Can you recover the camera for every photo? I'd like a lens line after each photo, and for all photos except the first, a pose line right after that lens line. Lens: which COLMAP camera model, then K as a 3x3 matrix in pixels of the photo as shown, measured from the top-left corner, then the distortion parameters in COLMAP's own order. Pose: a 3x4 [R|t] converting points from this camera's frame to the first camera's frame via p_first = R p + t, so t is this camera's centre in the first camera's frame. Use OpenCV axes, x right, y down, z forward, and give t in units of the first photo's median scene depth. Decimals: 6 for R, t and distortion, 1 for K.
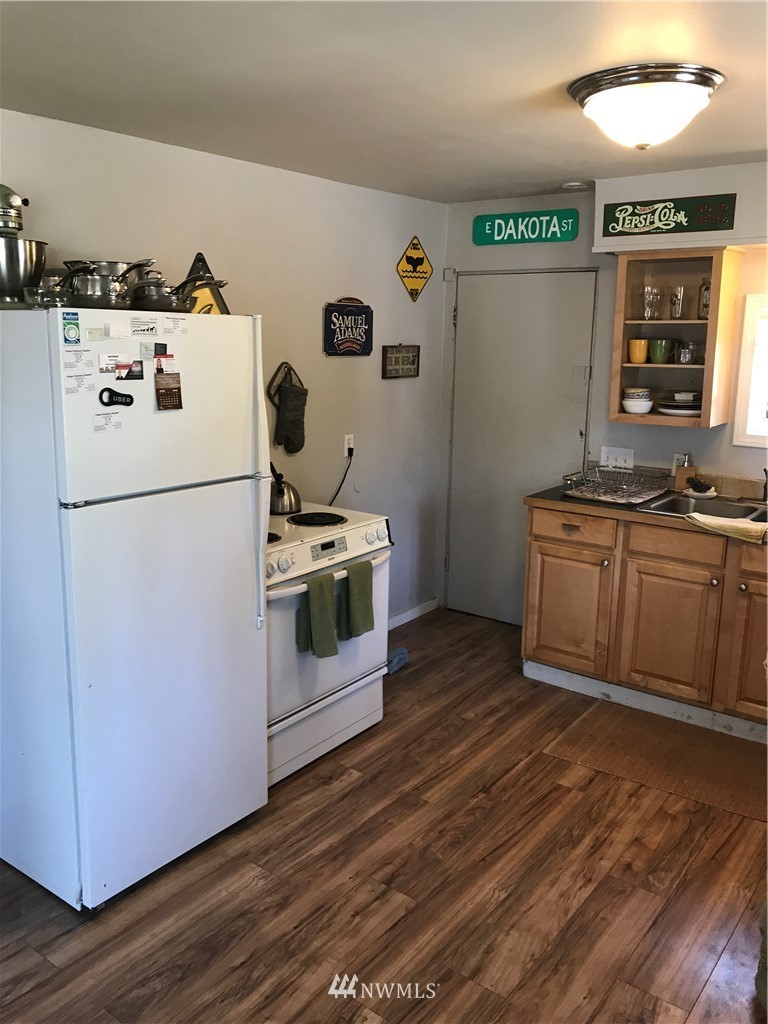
lens RADIAL K [[851.8, 0, 390.3], [0, 851.8, 511.3], [0, 0, 1]] dist [-0.000476, 0.007237]
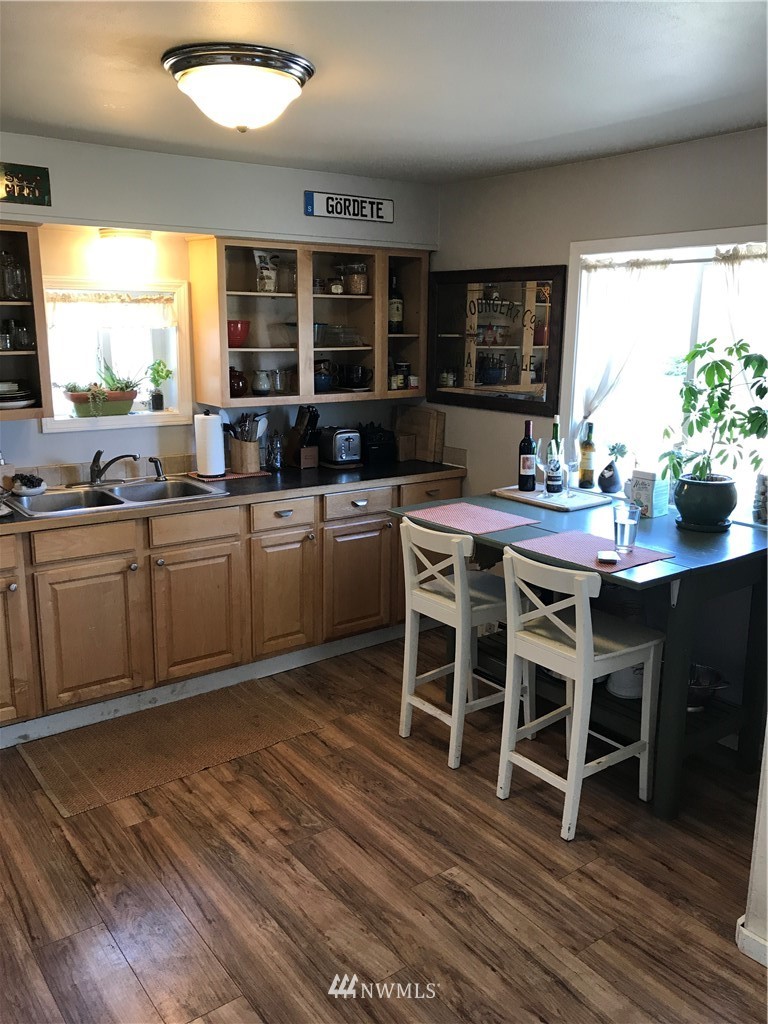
lens RADIAL K [[851.8, 0, 390.5], [0, 851.8, 510.3], [0, 0, 1]] dist [-0.000476, 0.007237]
pose [[0.271765, -0.217479, 0.937468, -0.496392], [0.194258, 0.966476, 0.167894, -0.096540], [-0.942554, 0.136483, 0.304901, 0.433225]]
